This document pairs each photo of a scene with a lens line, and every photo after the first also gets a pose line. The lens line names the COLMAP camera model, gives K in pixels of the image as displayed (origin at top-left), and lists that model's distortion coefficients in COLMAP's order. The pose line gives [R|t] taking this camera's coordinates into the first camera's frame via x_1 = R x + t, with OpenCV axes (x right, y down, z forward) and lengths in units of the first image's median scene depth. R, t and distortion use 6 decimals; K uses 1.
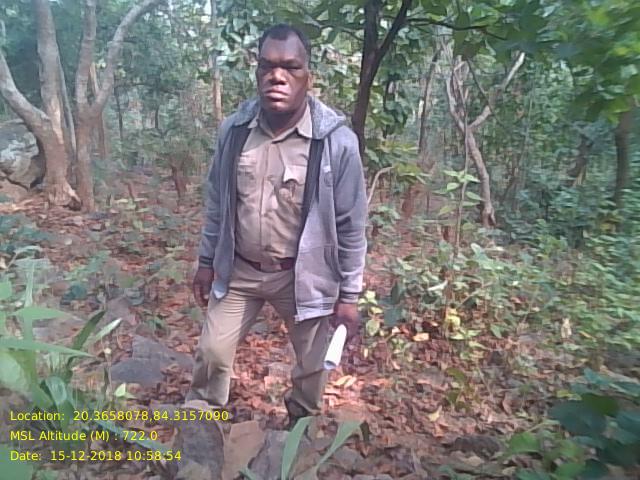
lens RADIAL K [[515.9, 0, 316.4], [0, 515.9, 254.6], [0, 0, 1]] dist [0.111110, -0.180510]
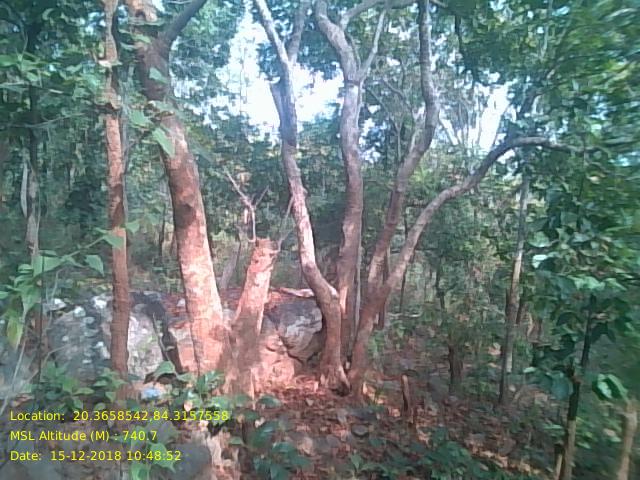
lens RADIAL K [[515.9, 0, 316.4], [0, 515.9, 254.6], [0, 0, 1]] dist [0.111110, -0.180510]
pose [[0.867160, 0.095177, -0.488851, -0.080182], [-0.222406, 0.952263, -0.209120, -0.123191], [0.445611, 0.290064, 0.846932, 0.140317]]
